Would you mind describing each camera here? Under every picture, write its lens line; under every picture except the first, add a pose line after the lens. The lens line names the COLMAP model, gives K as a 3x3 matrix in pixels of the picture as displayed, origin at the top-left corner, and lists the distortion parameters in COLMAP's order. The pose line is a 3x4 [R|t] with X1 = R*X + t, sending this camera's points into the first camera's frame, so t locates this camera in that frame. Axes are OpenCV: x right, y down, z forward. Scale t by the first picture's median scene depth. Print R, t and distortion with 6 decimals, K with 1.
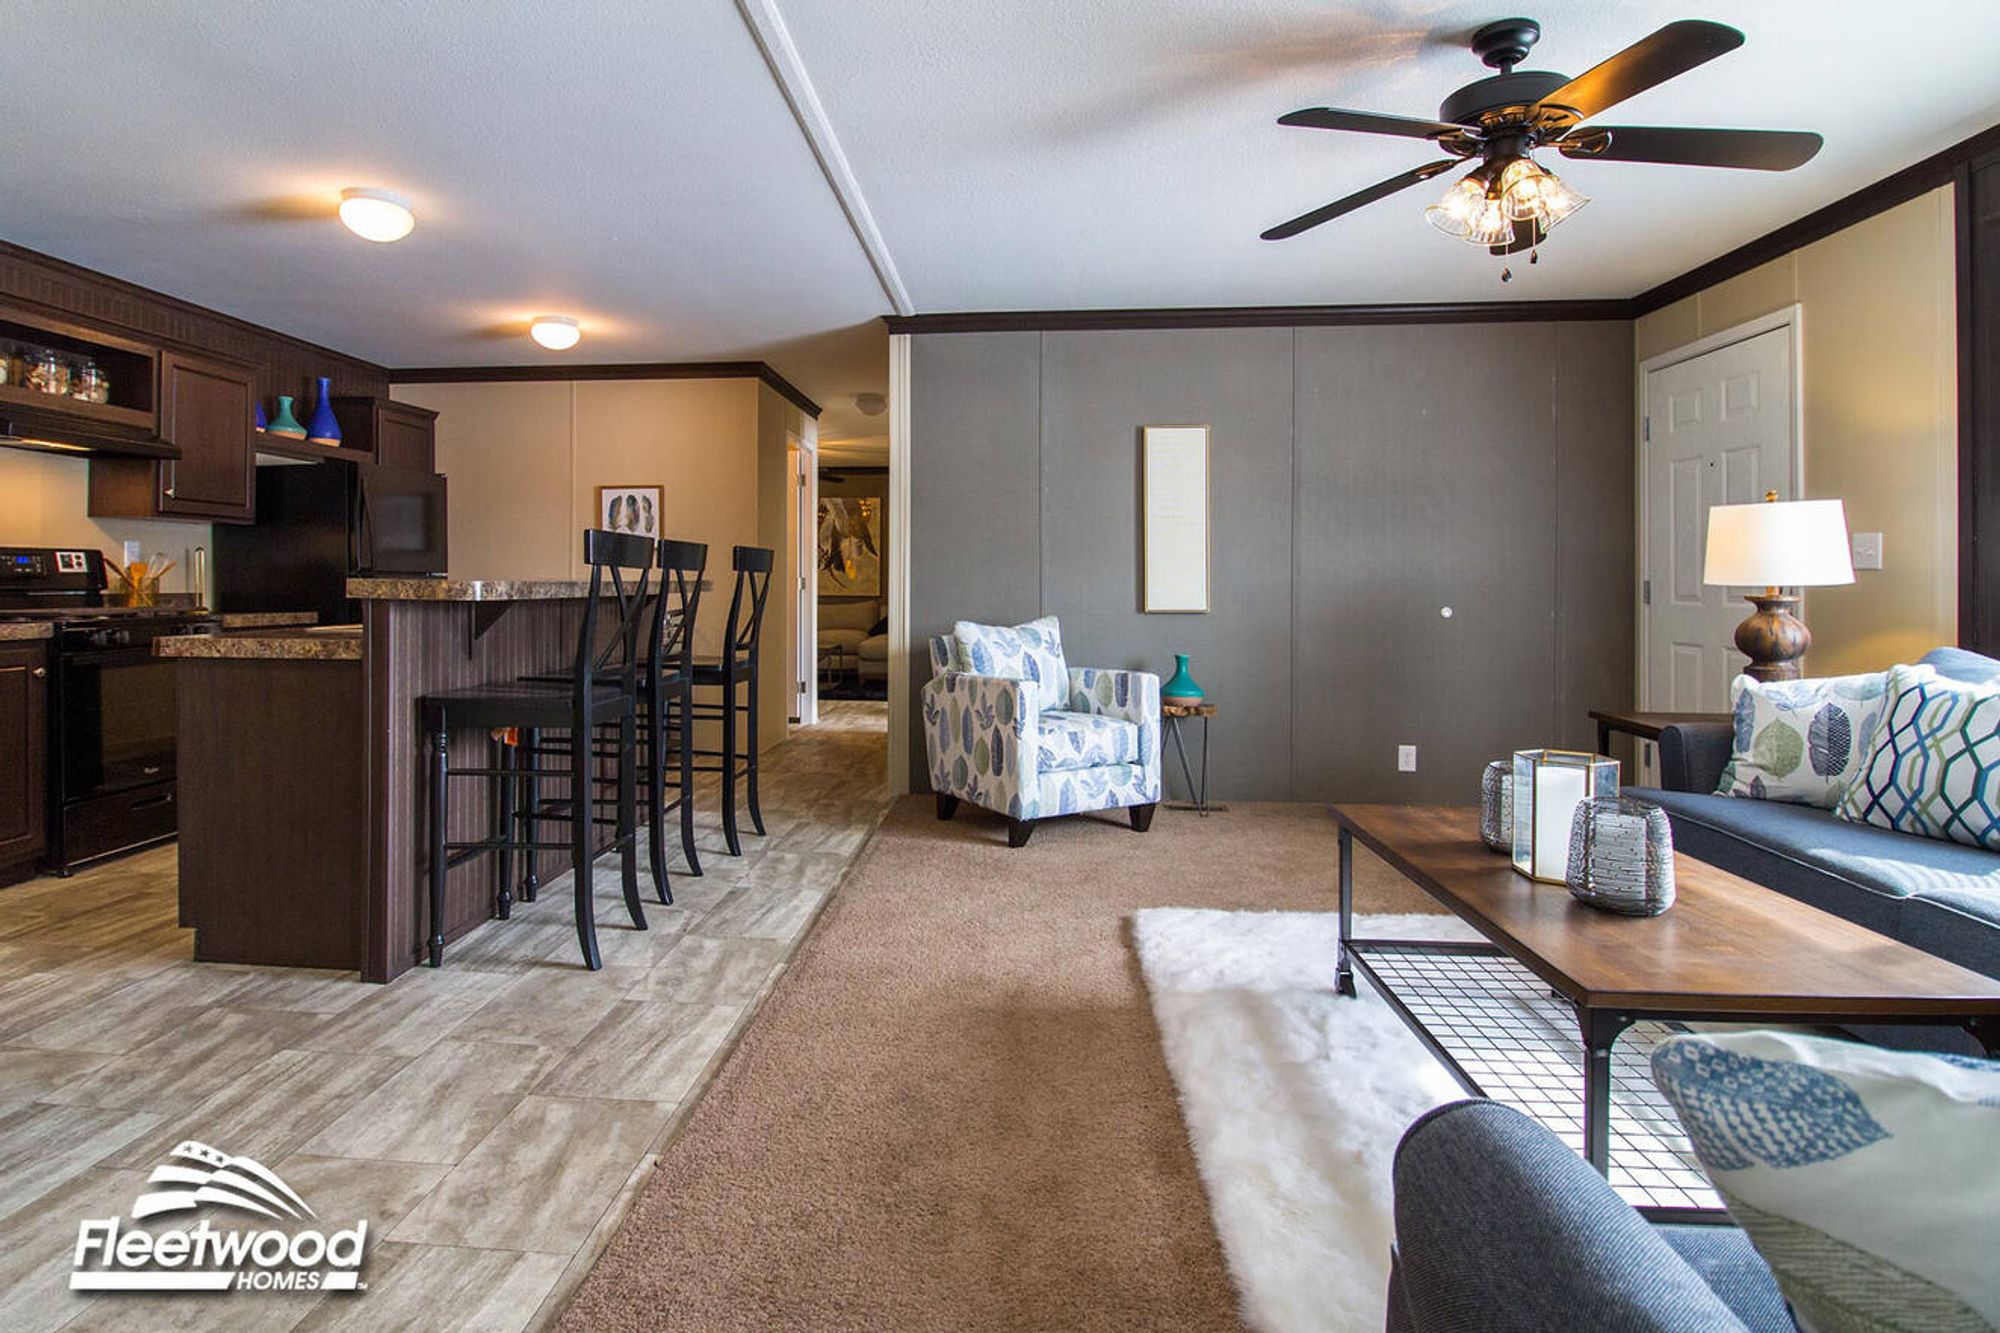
lens RADIAL K [[1003.5, 0, 905.2], [0, 1003.5, 572.5], [0, 0, 1]] dist [-0.003643, -0.001313]
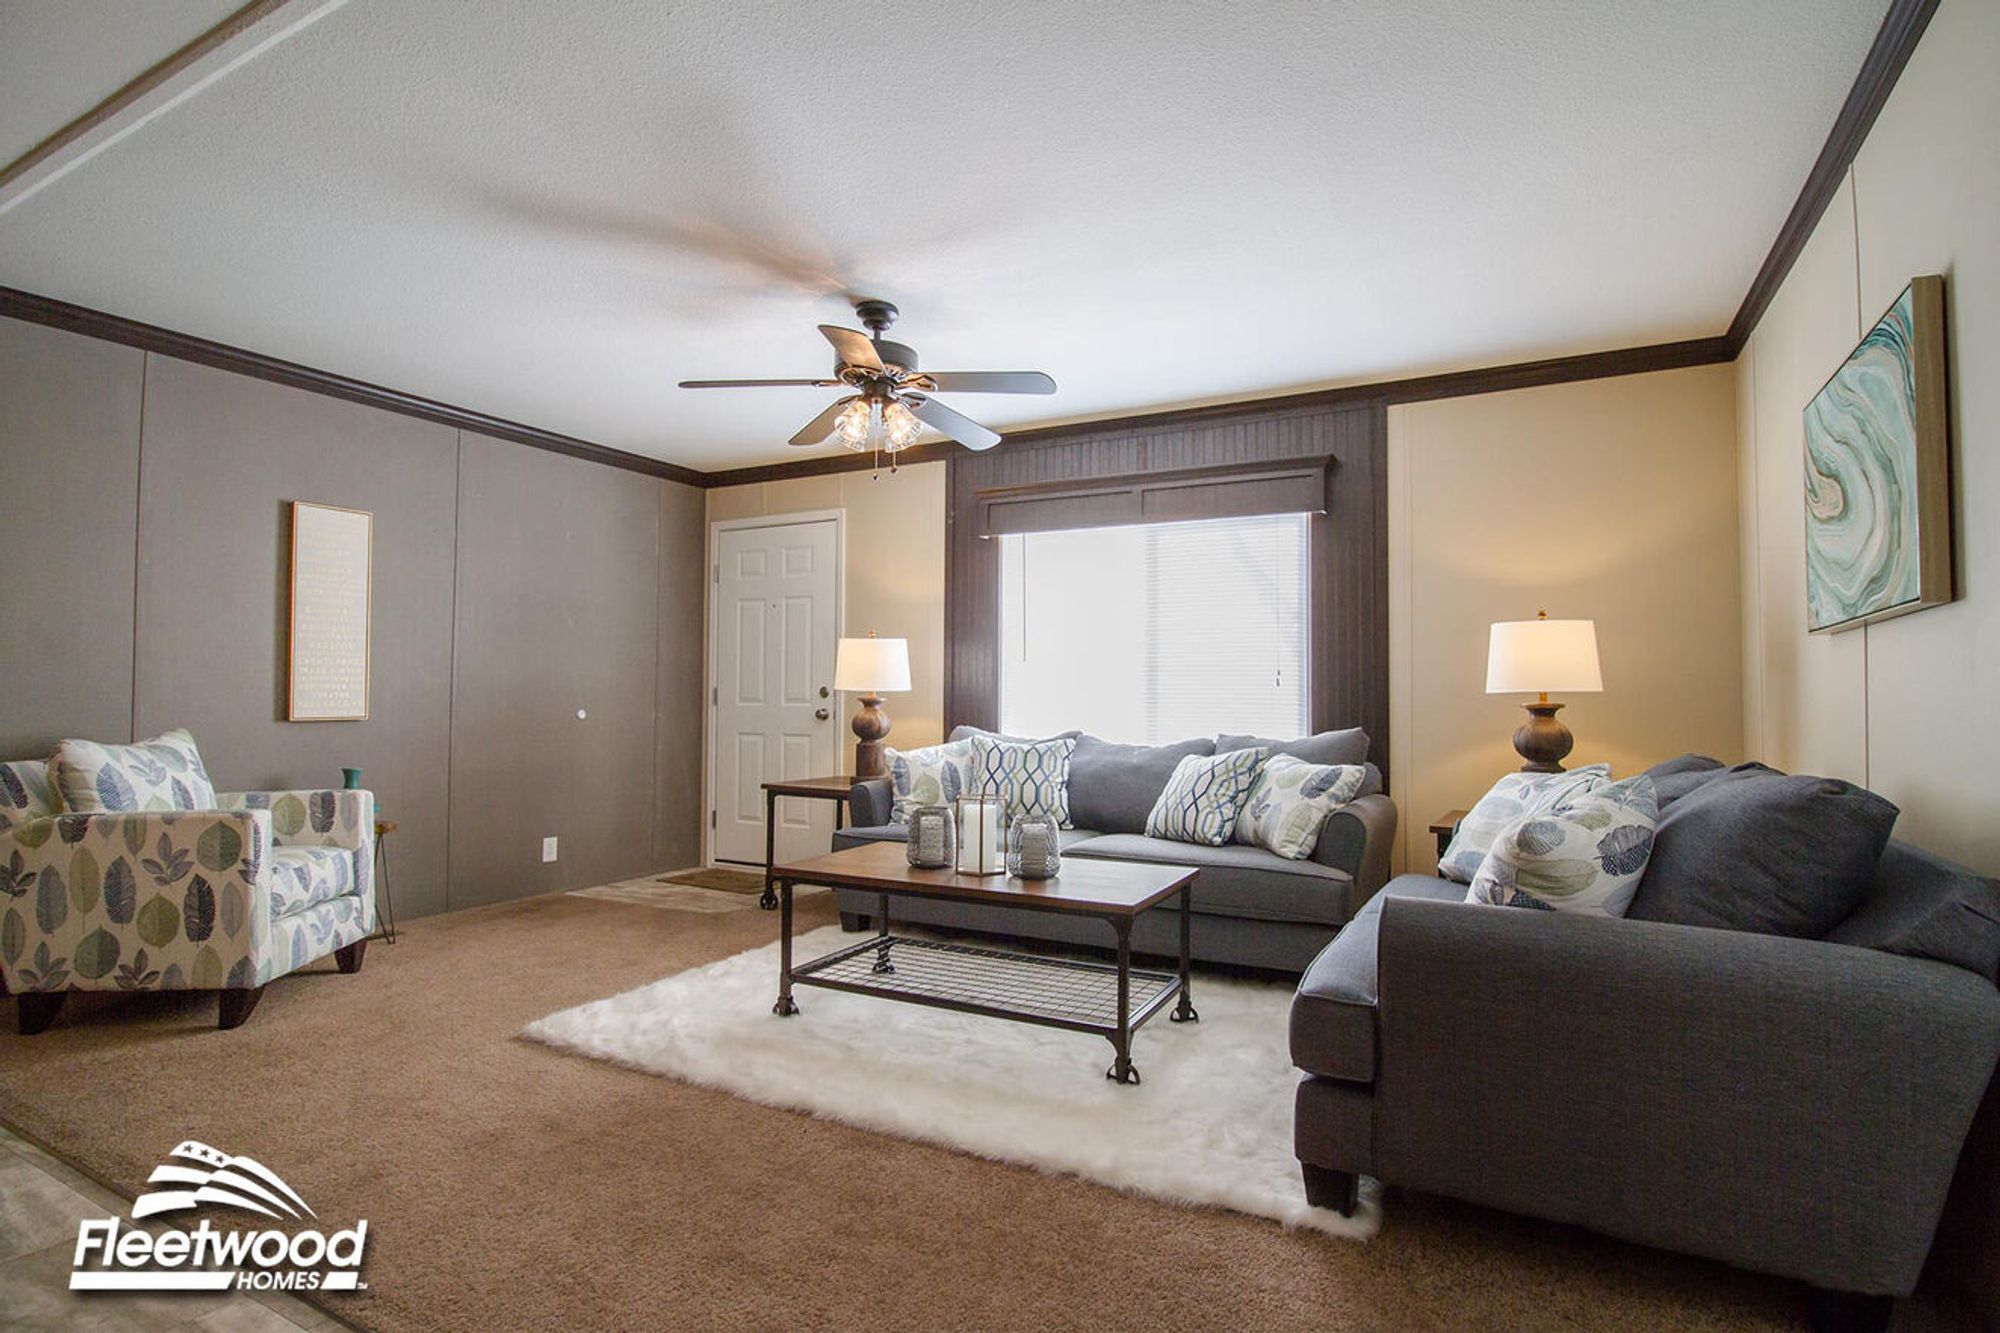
lens RADIAL K [[987.4, 0, 1002.5], [0, 987.4, 661.5], [0, 0, 1]] dist [-0.000954, -0.013614]
pose [[0.387814, 0.030051, 0.921248, -0.346013], [-0.014560, 0.999543, -0.026475, 0.003414], [-0.921623, -0.003146, 0.388074, 0.154037]]
